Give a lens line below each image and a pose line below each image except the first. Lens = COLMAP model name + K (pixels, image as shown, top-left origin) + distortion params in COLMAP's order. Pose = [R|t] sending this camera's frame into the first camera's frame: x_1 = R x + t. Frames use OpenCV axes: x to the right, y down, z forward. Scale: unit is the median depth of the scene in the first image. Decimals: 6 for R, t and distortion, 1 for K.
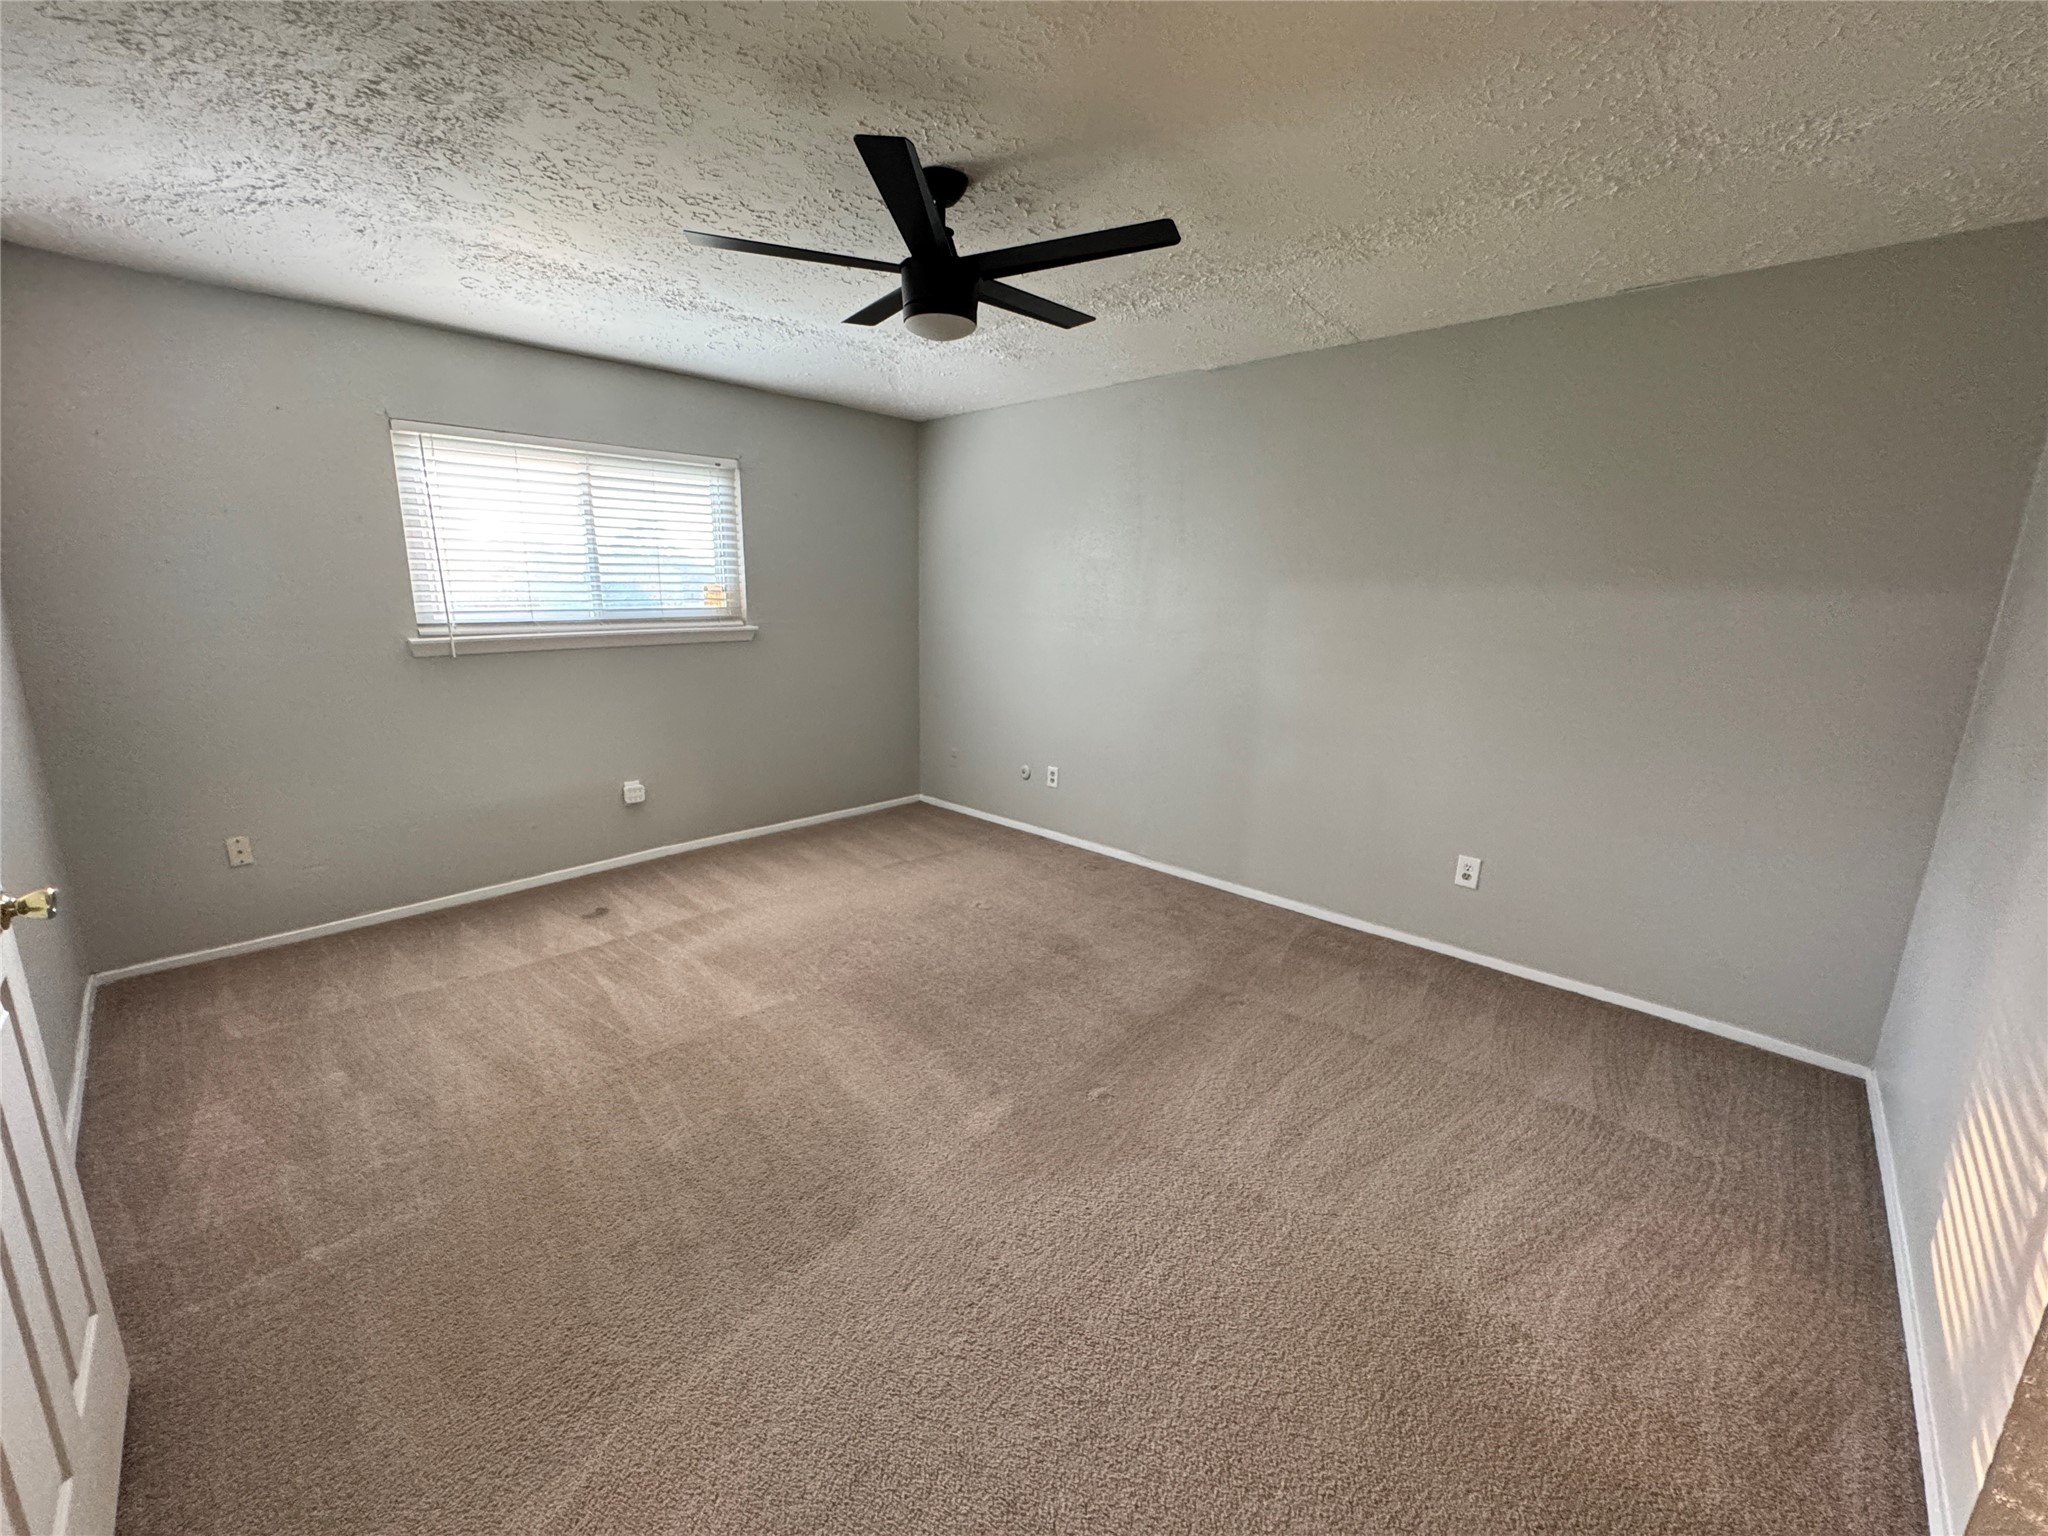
lens RADIAL K [[822.4, 0, 1019.7], [0, 822.4, 767.1], [0, 0, 1]] dist [-0.003076, -0.000218]
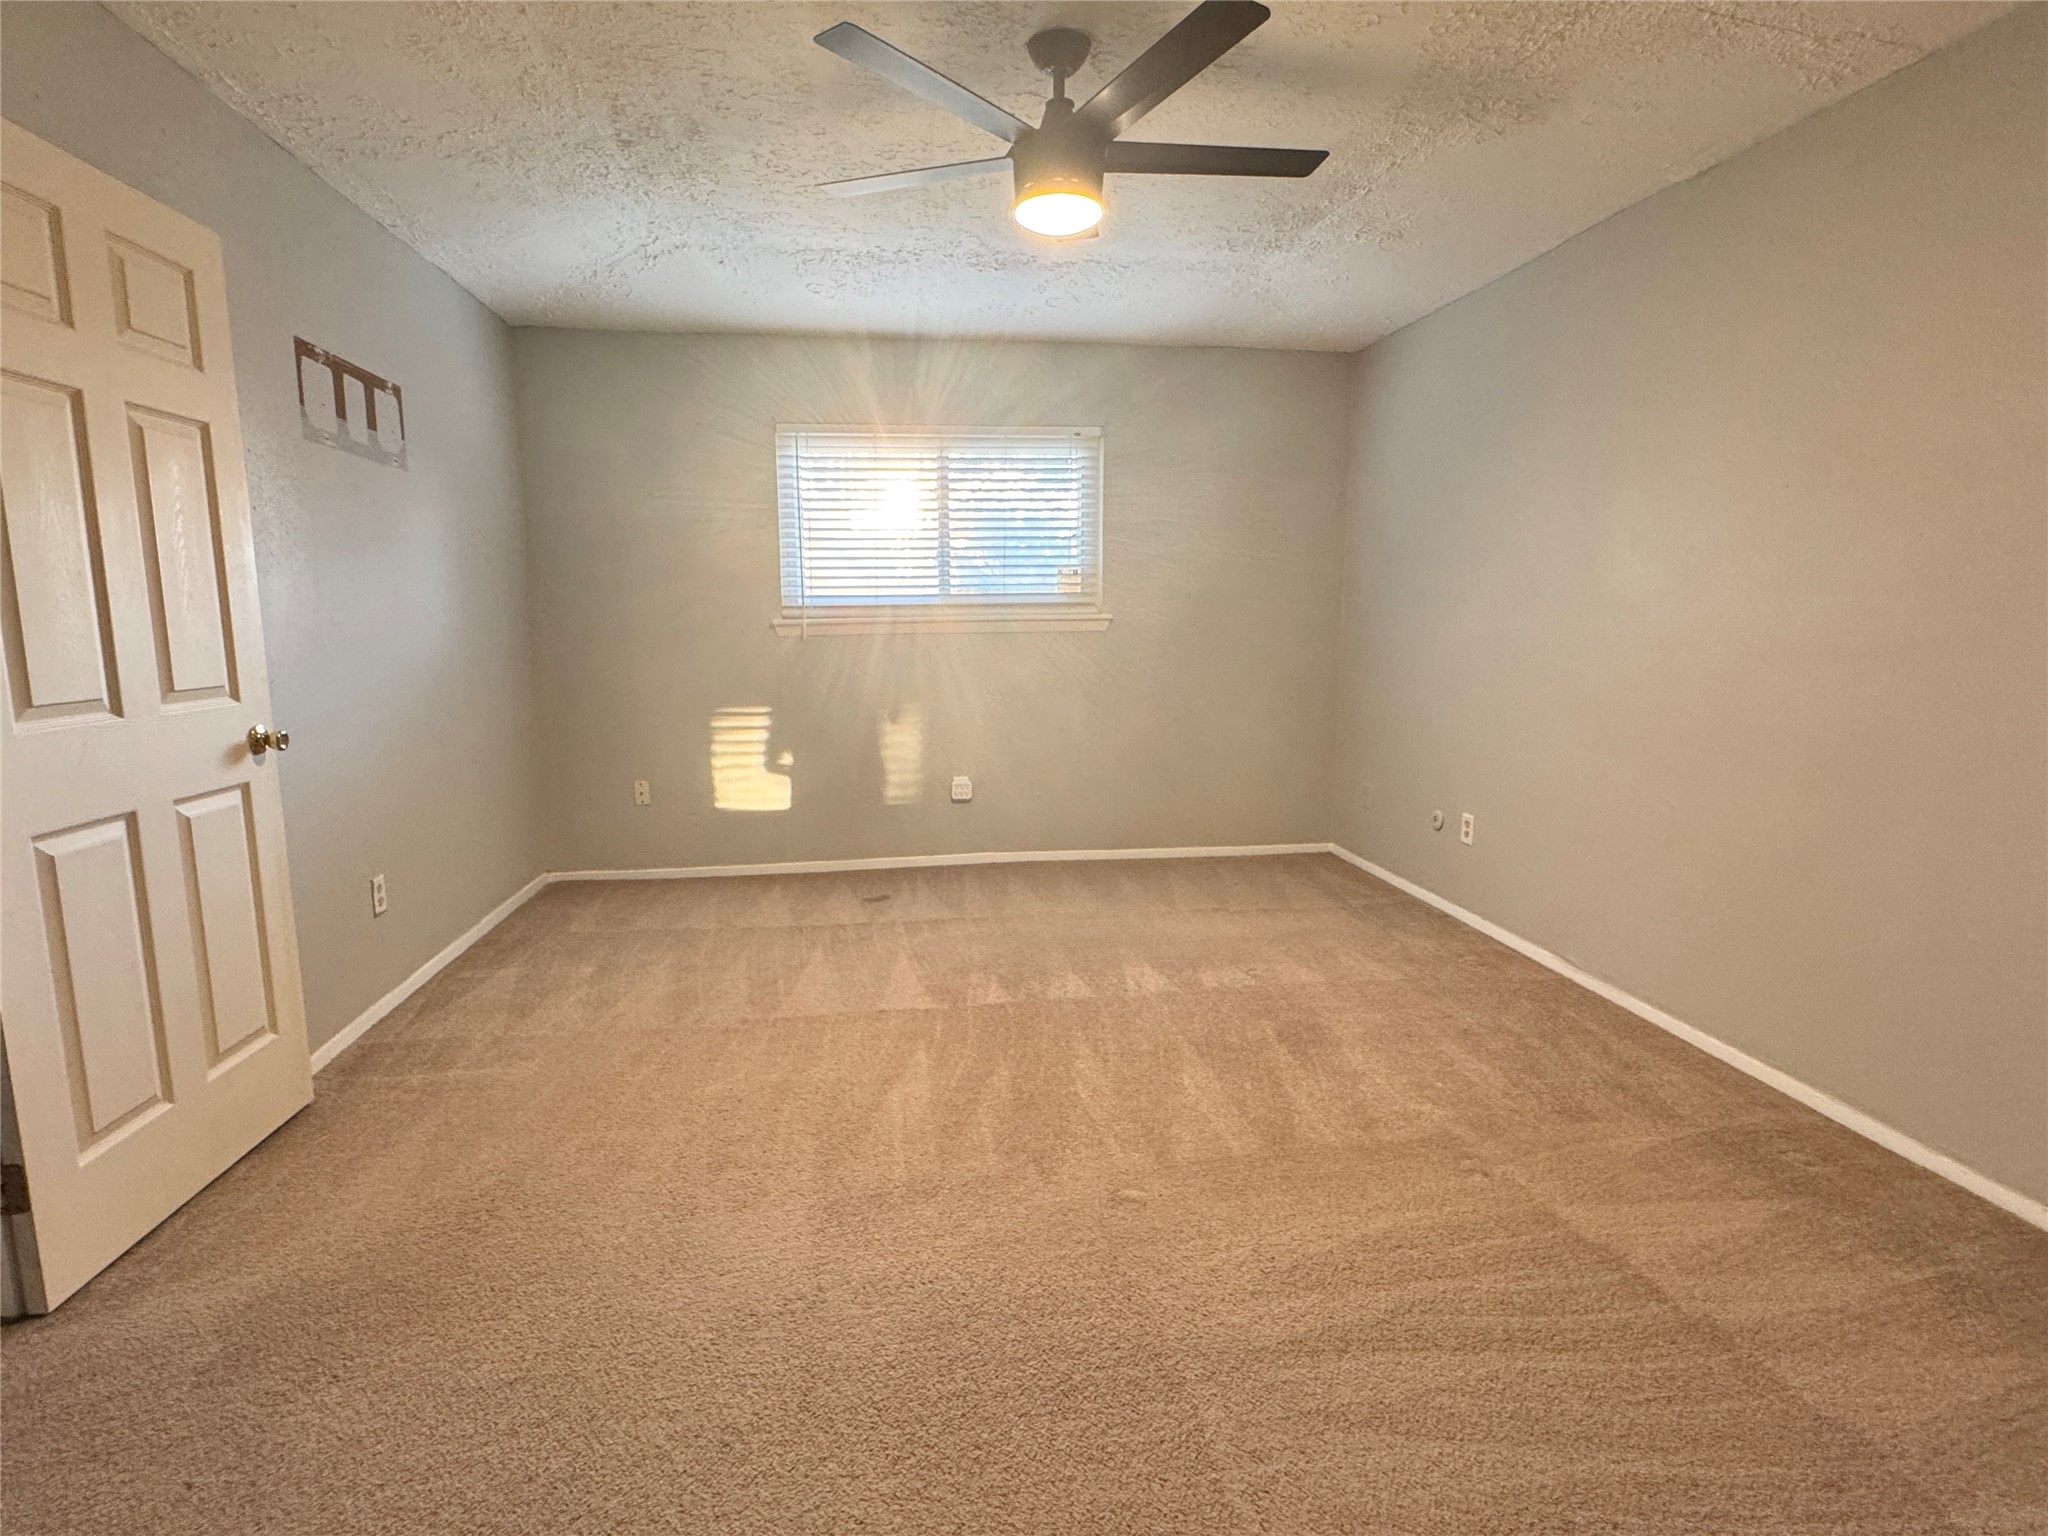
lens RADIAL K [[1035.3, 0, 1015.0], [0, 1035.3, 770.3], [0, 0, 1]] dist [0.000521, -0.002267]
pose [[0.782147, 0.076156, -0.618422, 0.380324], [-0.116661, 0.992850, -0.025281, 0.040724], [0.612075, 0.091919, 0.785439, 0.127841]]
